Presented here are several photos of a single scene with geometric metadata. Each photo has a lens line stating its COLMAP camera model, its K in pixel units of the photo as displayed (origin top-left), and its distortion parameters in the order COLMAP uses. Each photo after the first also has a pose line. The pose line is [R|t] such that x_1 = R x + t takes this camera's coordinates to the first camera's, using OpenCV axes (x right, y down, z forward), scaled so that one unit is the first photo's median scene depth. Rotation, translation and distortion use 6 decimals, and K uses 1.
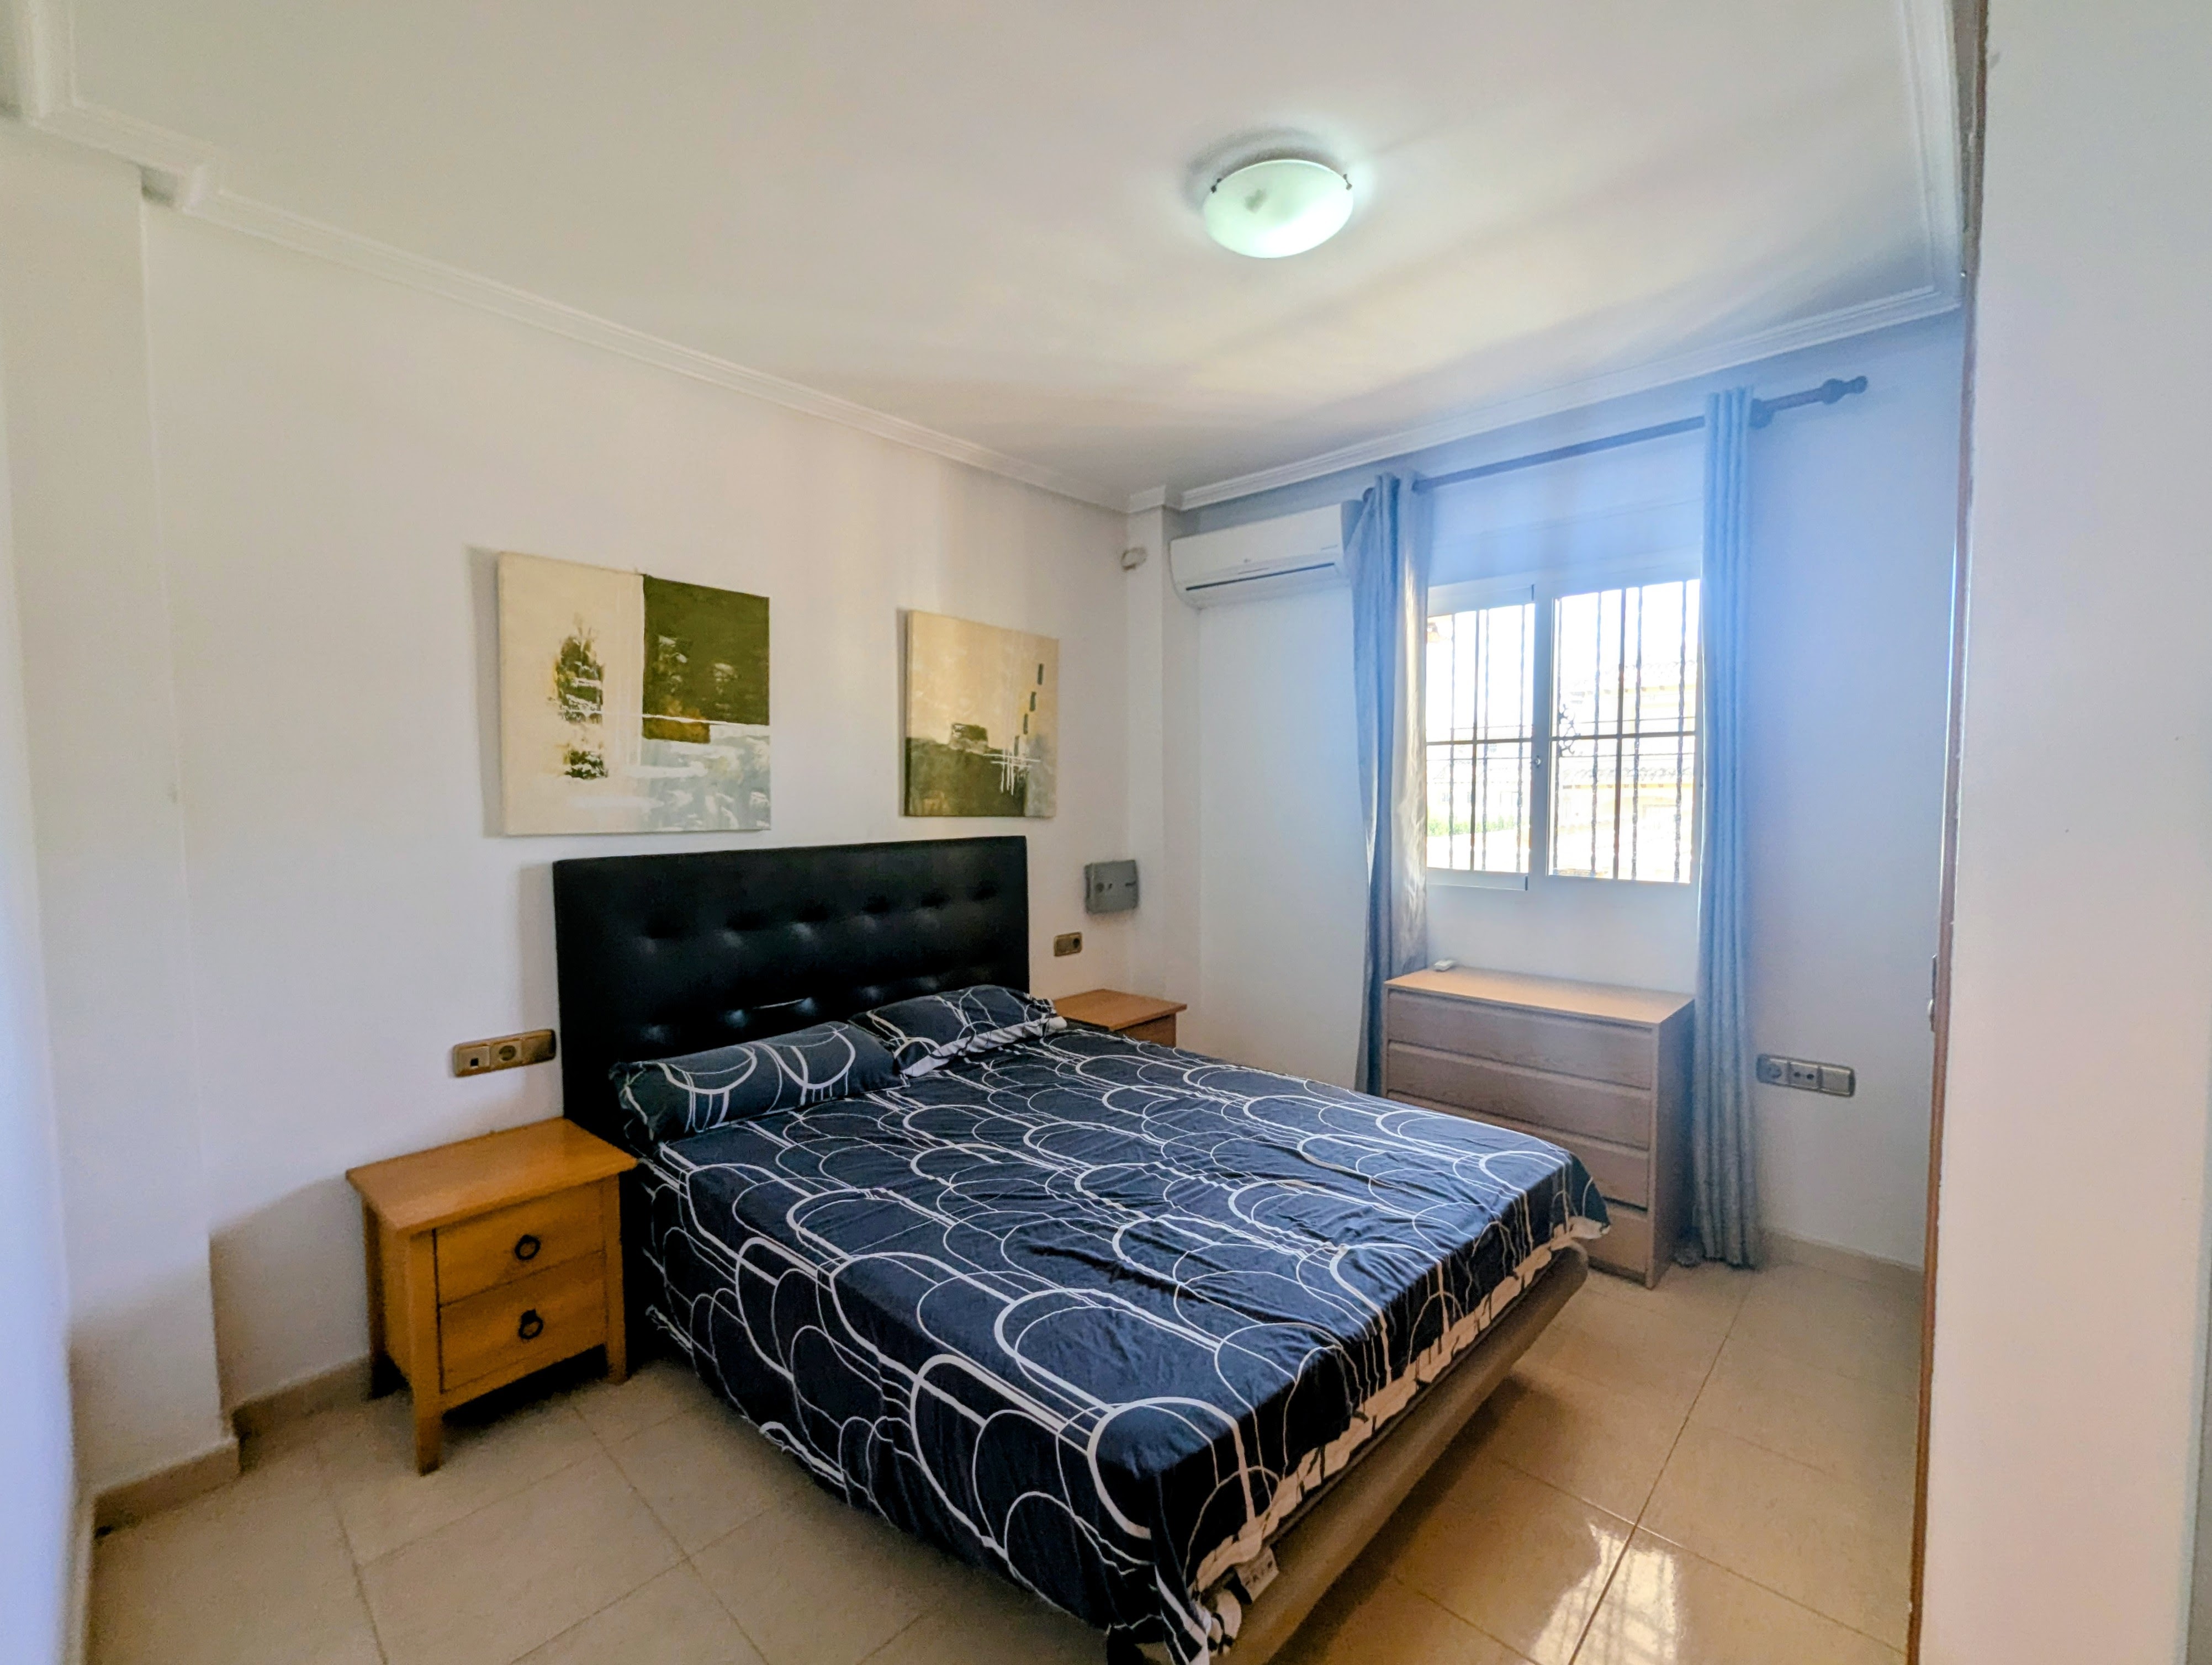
lens RADIAL K [[962.2, 0, 1105.1], [0, 962.2, 830.0], [0, 0, 1]] dist [-0.002900, 0.000304]
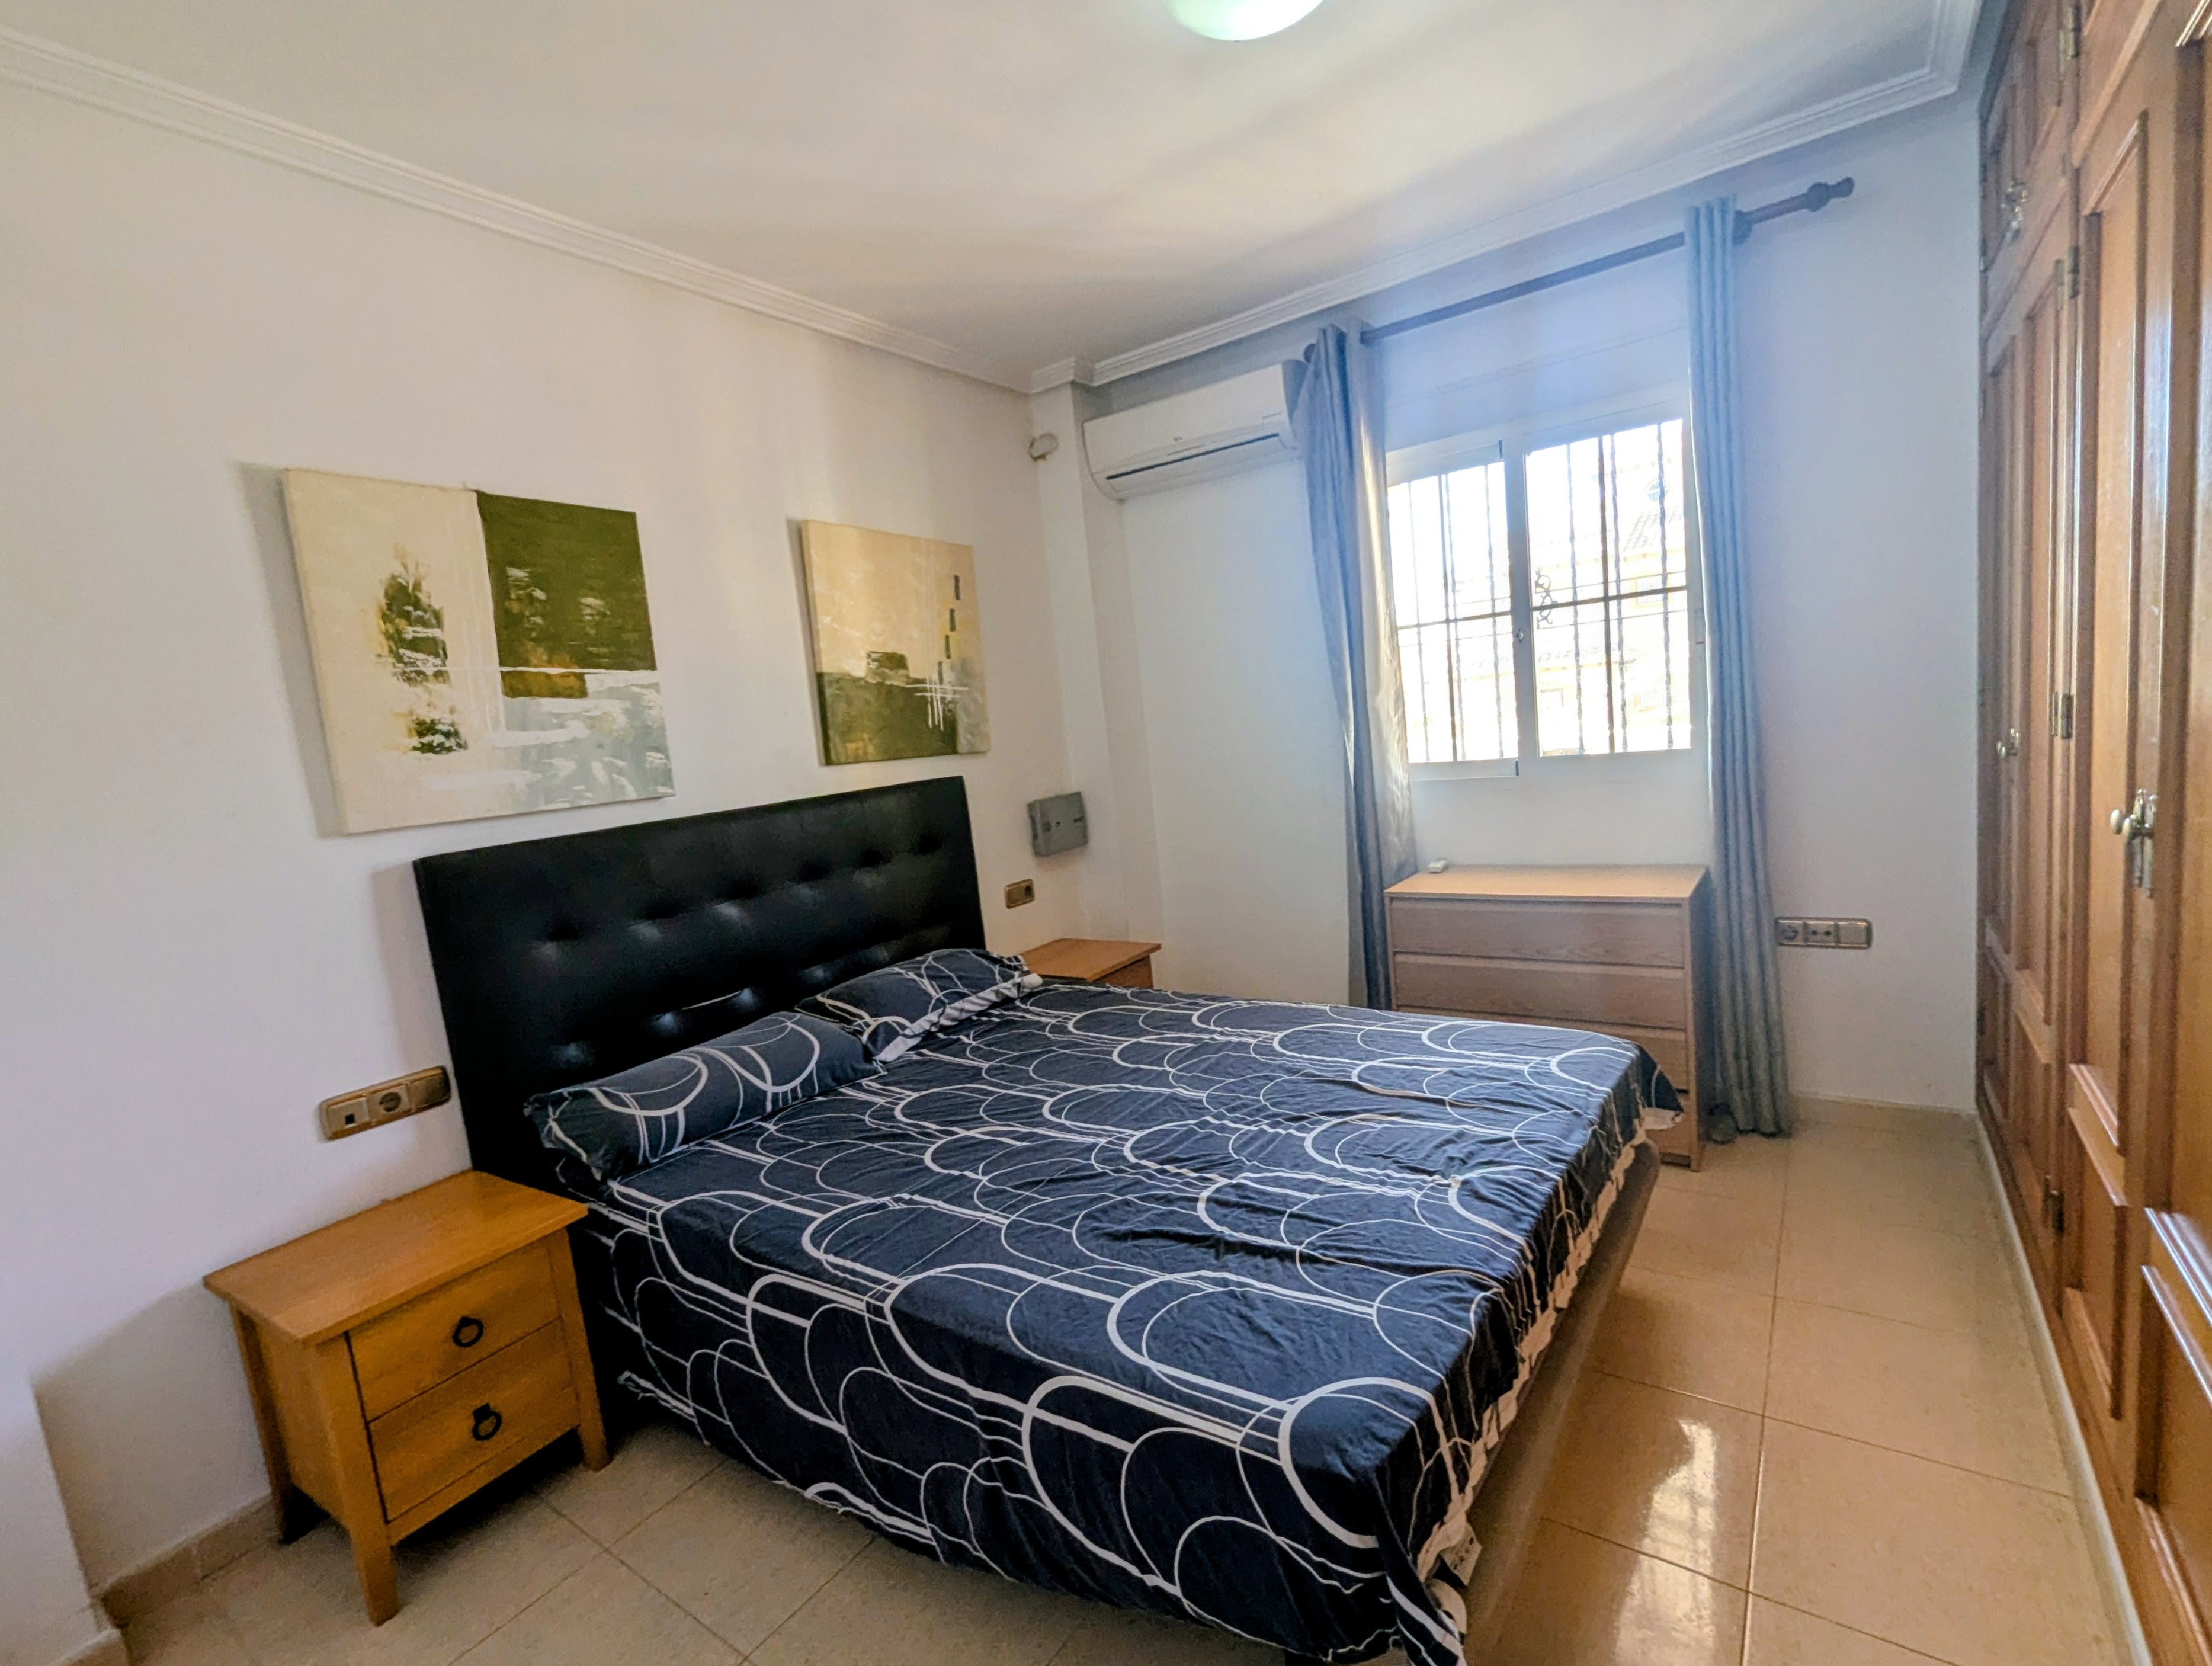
lens RADIAL K [[1025.6, 0, 1096.4], [0, 1025.6, 839.4], [0, 0, 1]] dist [-0.000470, -0.001831]
pose [[0.986038, -0.111812, 0.123398, -0.114176], [0.103477, 0.992020, 0.072028, 0.012132], [-0.130467, -0.058253, 0.989740, 0.081569]]
